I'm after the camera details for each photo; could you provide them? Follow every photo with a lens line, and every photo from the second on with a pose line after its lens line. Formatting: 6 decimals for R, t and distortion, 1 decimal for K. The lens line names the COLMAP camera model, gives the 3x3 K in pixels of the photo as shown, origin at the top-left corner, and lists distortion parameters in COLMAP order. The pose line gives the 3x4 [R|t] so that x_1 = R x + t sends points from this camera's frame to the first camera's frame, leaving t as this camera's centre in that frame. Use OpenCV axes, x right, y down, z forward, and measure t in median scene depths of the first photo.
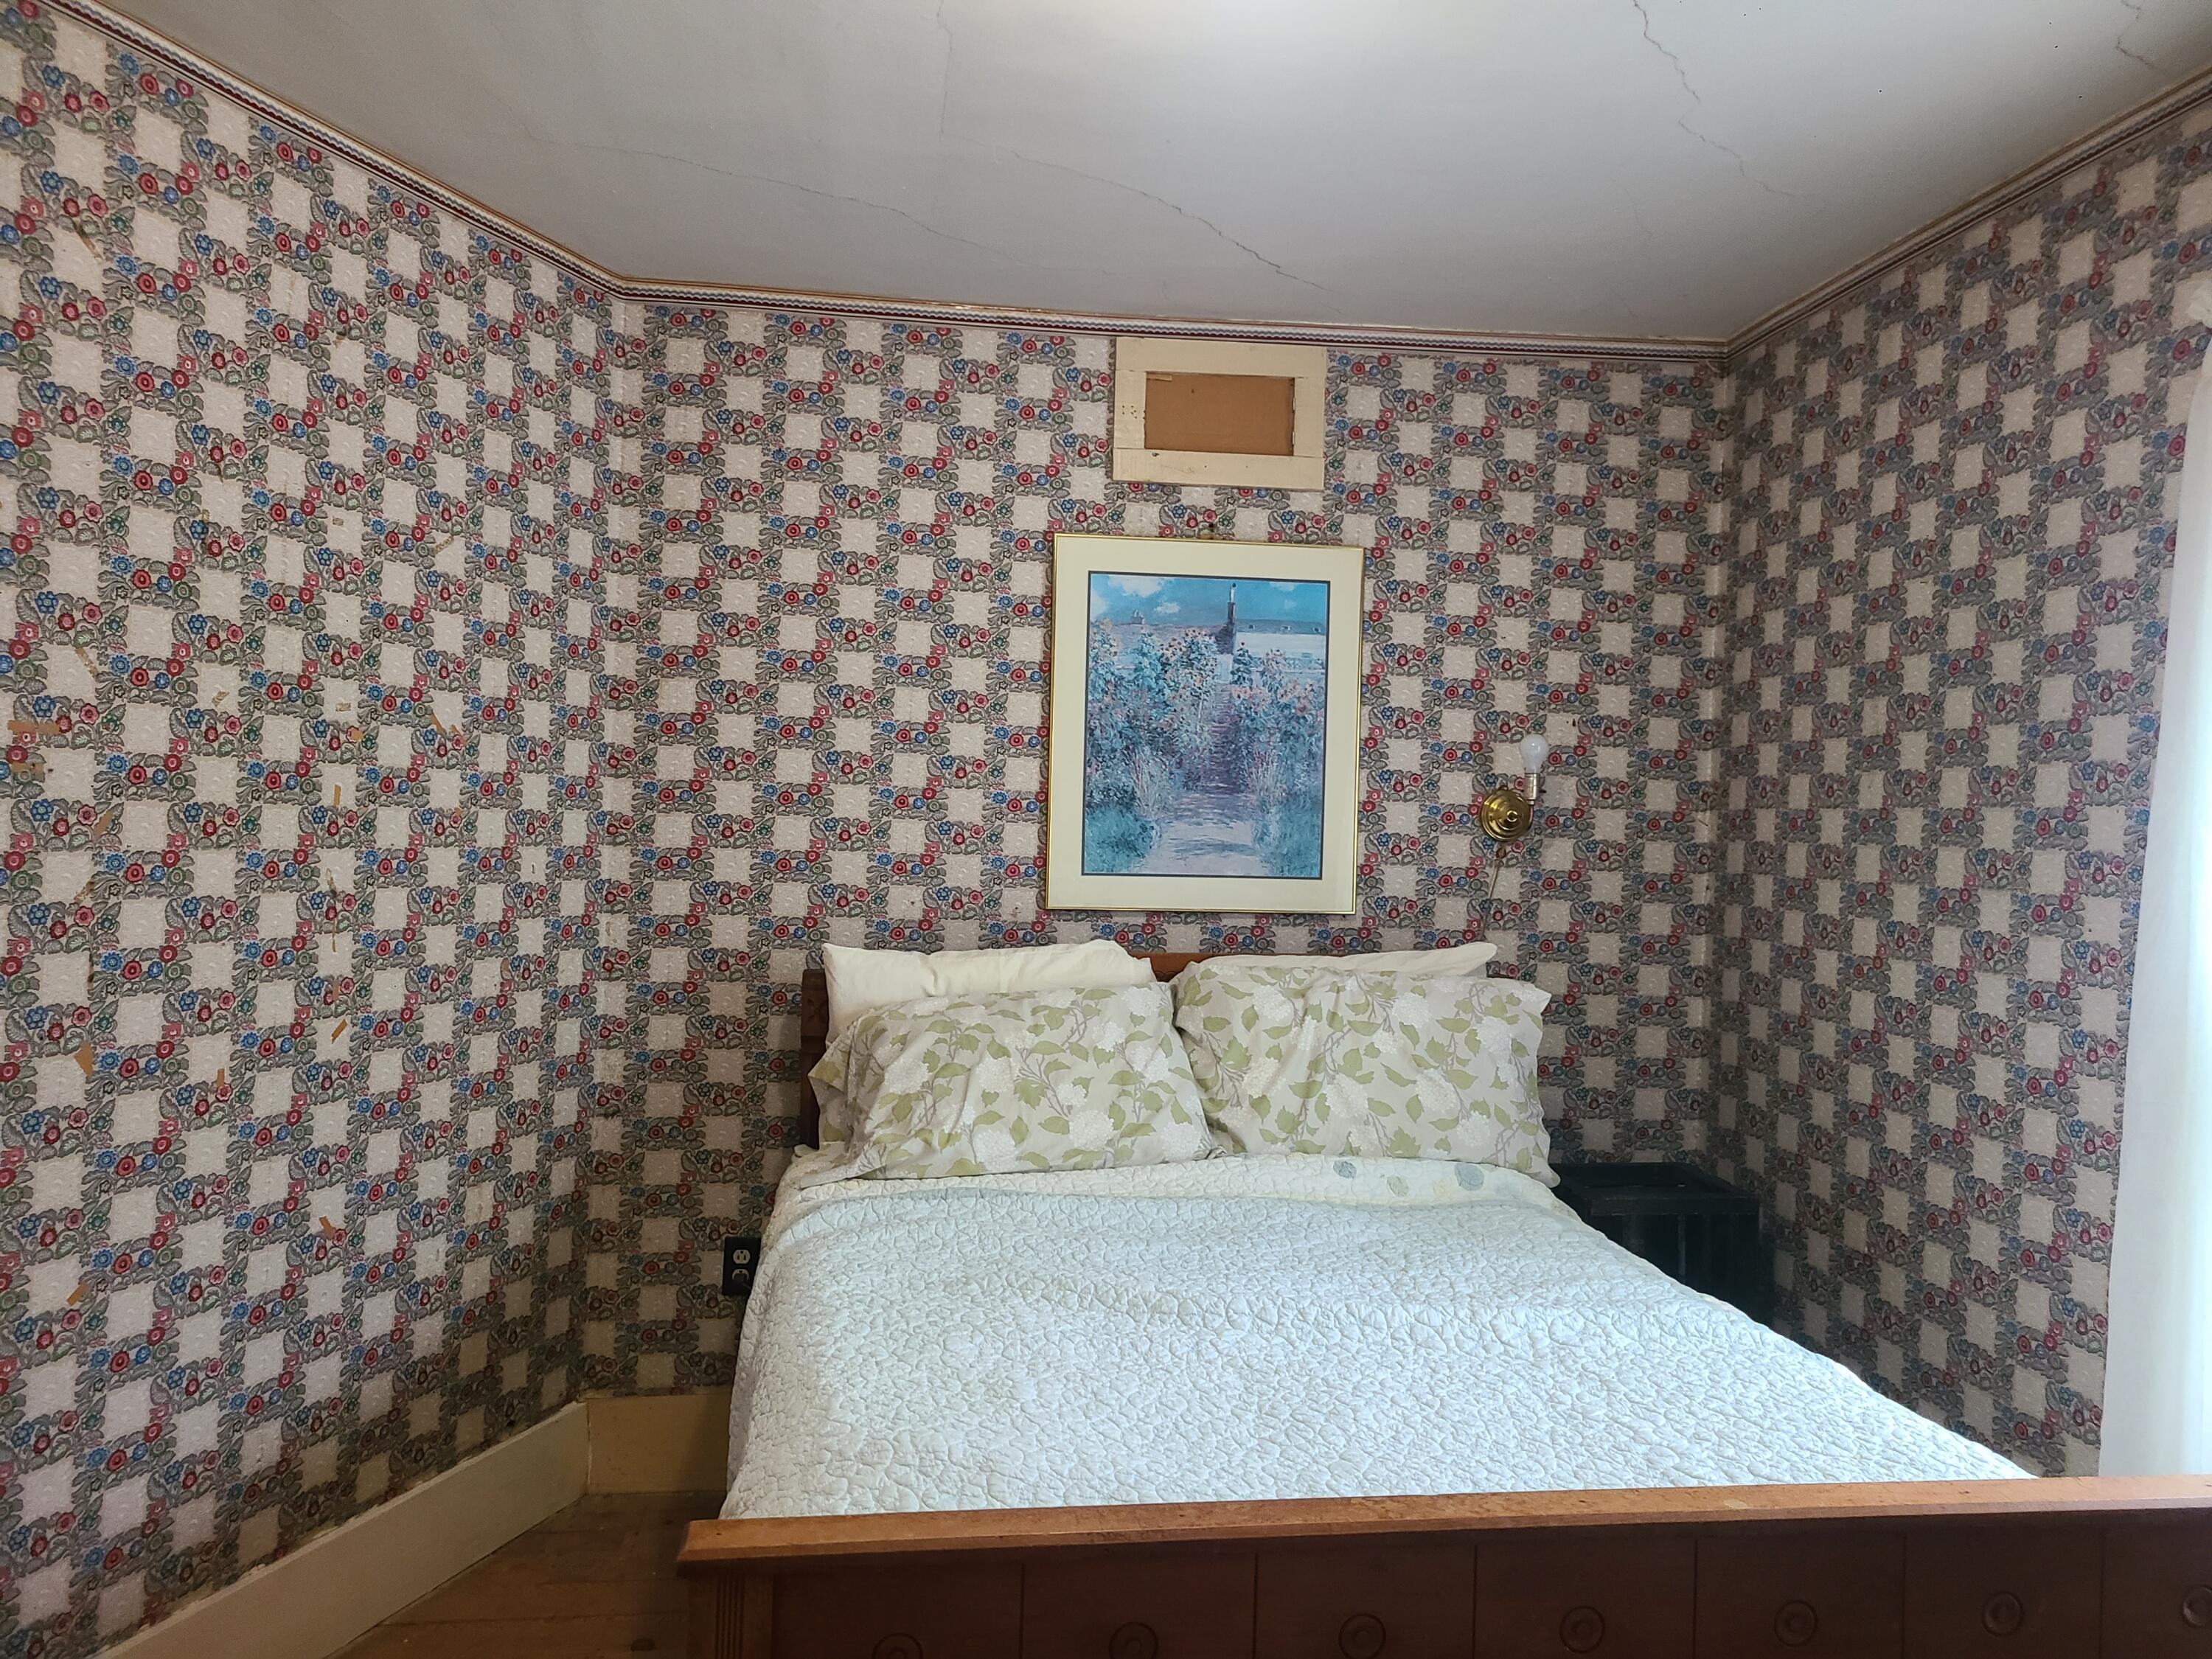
lens RADIAL K [[1647.5, 0, 1110.8], [0, 1647.5, 831.2], [0, 0, 1]] dist [0.046960, -0.027762]
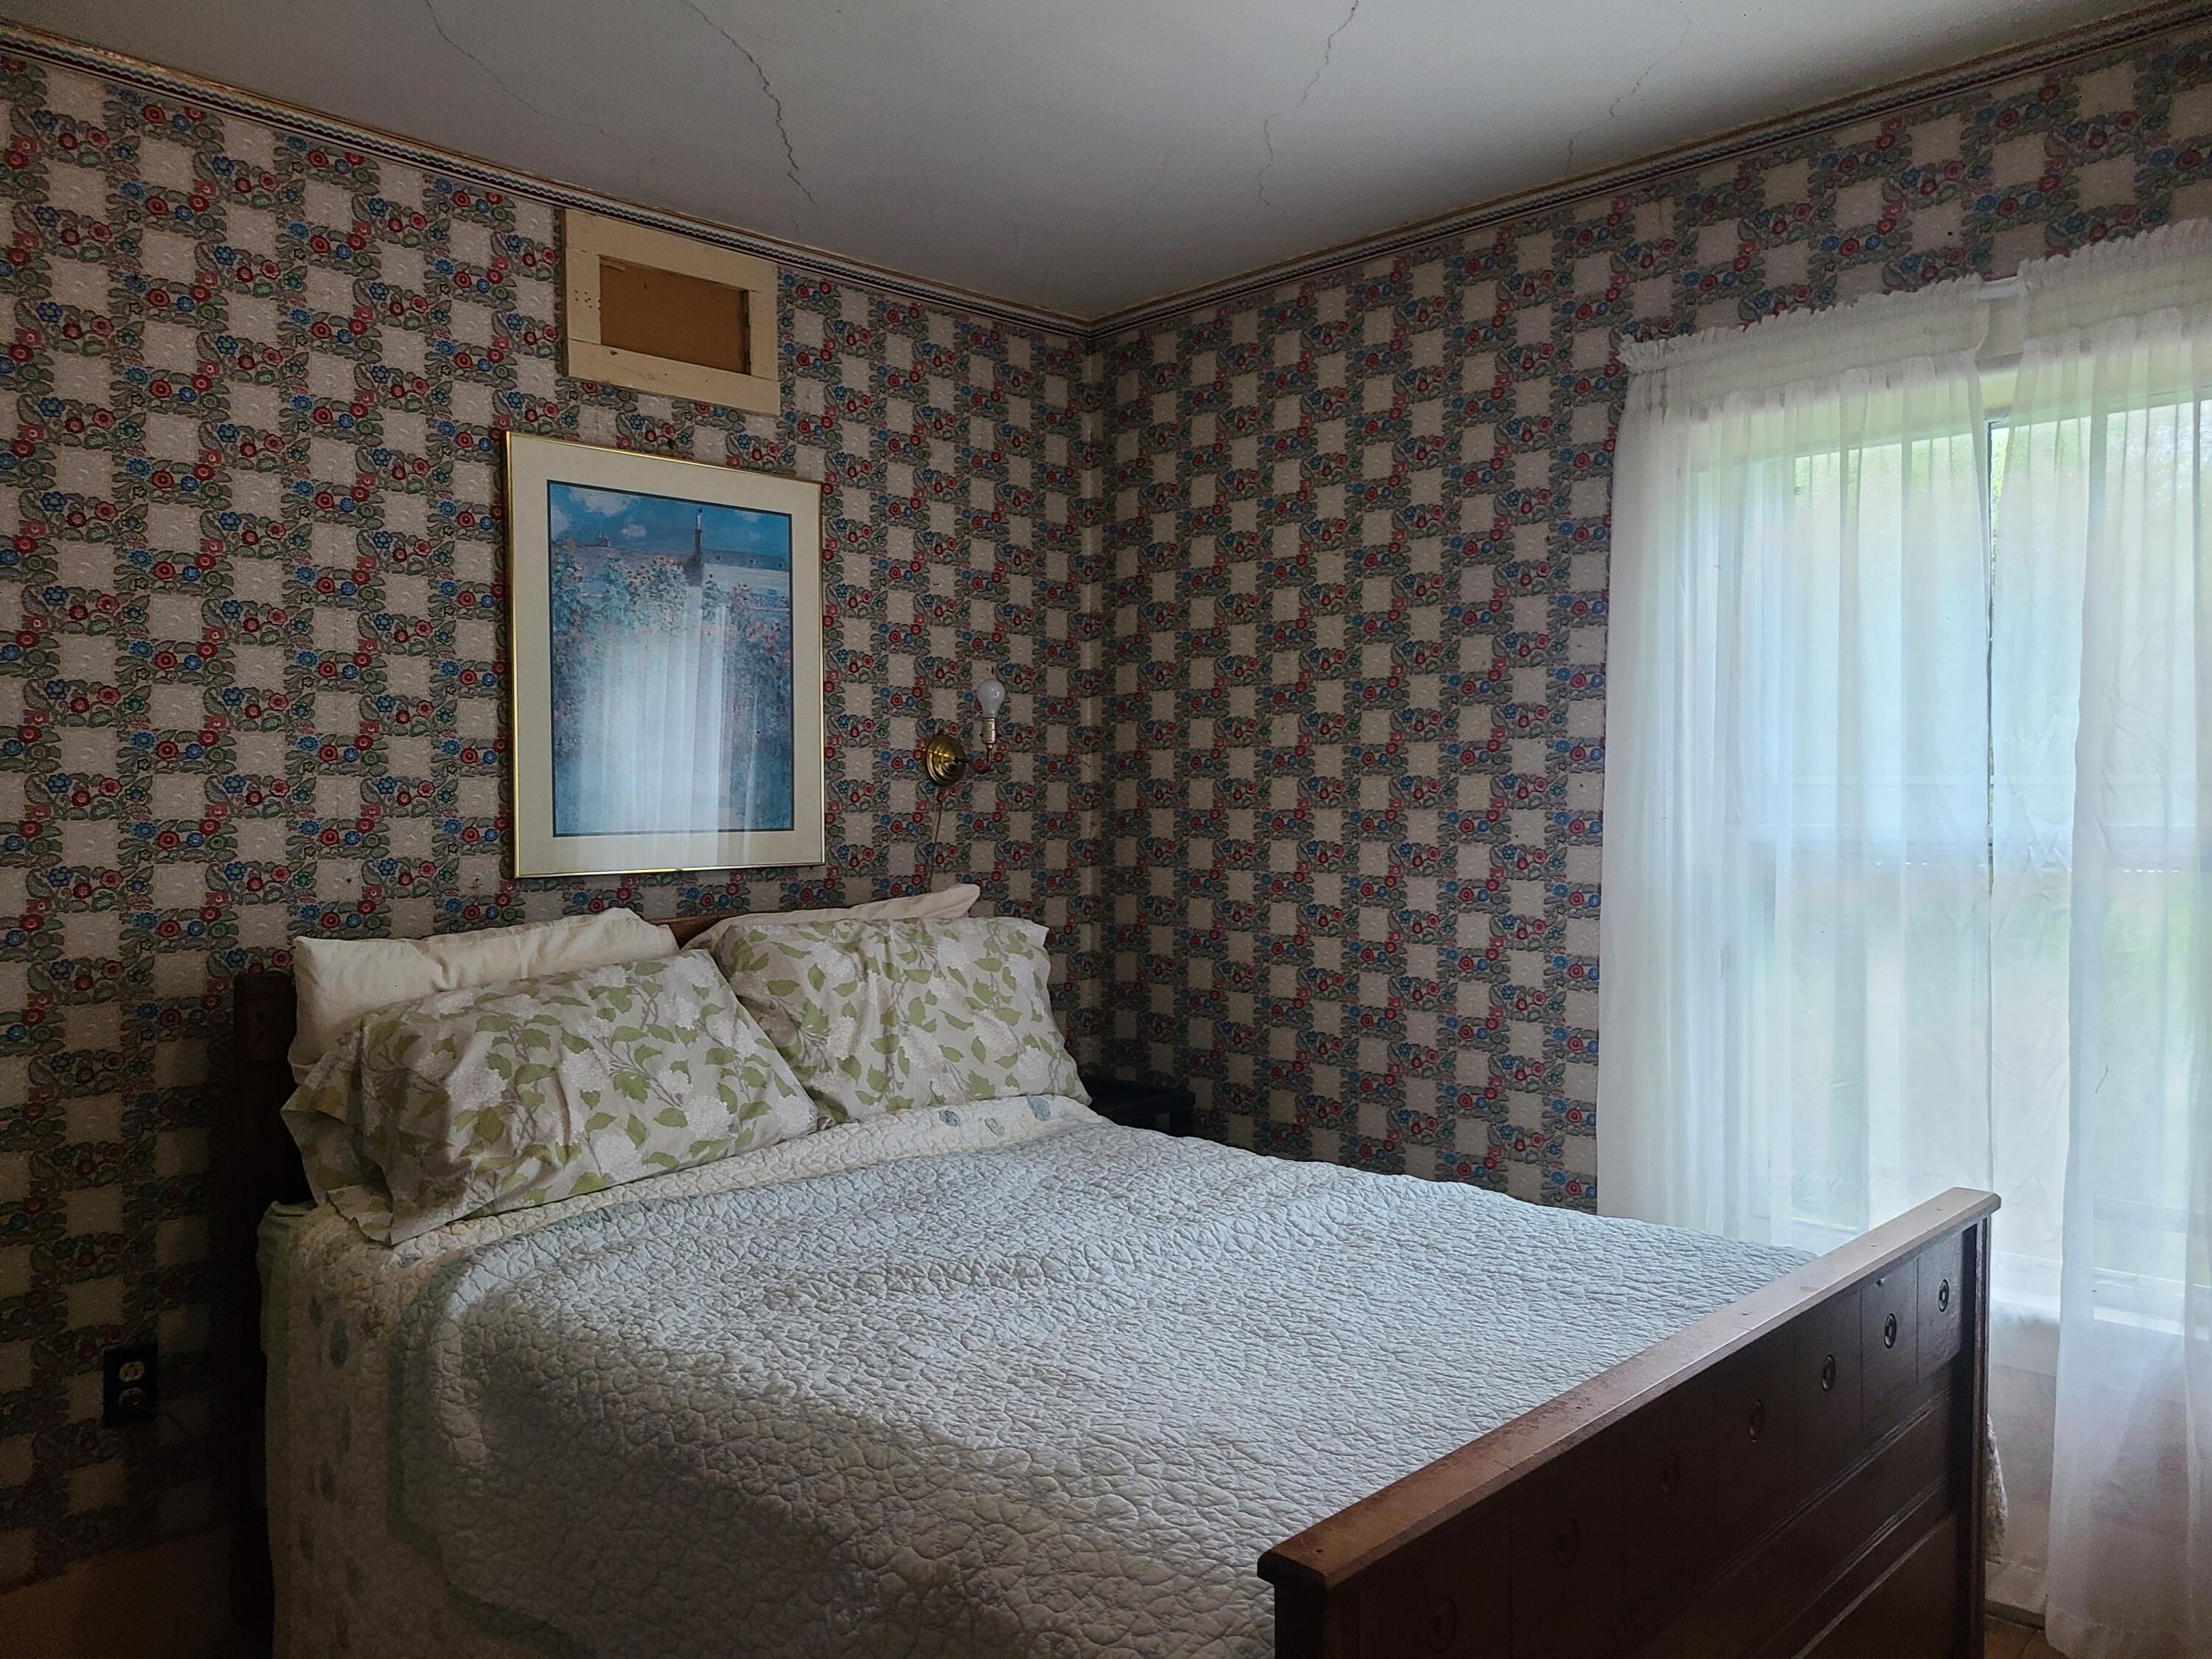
lens RADIAL K [[1647.5, 0, 1111.3], [0, 1647.5, 833.3], [0, 0, 1]] dist [0.046960, -0.027762]
pose [[0.789087, -0.043621, 0.612730, -0.318345], [0.028315, 0.998998, 0.034655, 0.003369], [-0.613628, -0.009996, 0.789532, 0.141775]]
